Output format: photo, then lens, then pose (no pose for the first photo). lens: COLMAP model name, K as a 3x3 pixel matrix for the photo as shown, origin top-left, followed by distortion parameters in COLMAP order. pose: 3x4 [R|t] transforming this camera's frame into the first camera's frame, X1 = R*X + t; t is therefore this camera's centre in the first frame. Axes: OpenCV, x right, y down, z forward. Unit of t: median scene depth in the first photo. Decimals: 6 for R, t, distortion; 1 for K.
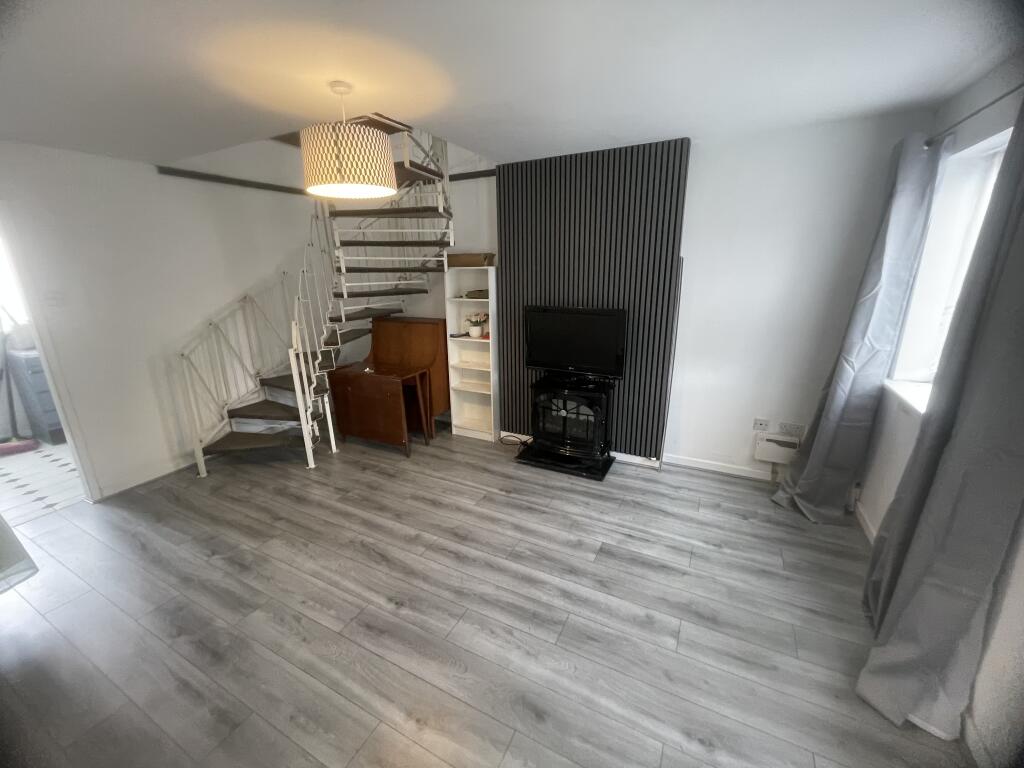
lens RADIAL K [[411.3, 0, 512.5], [0, 411.3, 380.8], [0, 0, 1]] dist [-0.004299, 0.000700]
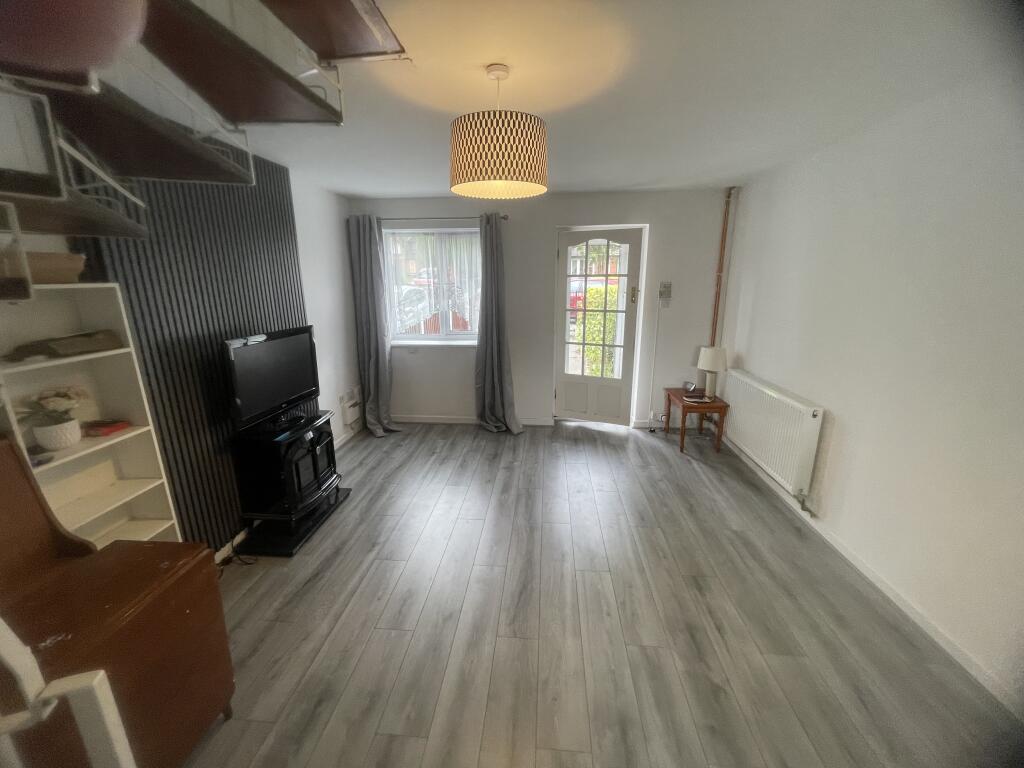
lens RADIAL K [[411.3, 0, 510.2], [0, 411.3, 382.9], [0, 0, 1]] dist [-0.004299, 0.000700]
pose [[-0.371203, -0.212588, 0.903889, -1.064598], [0.266940, 0.907915, 0.323160, -0.303375], [-0.889355, 0.361242, -0.280272, 1.149269]]
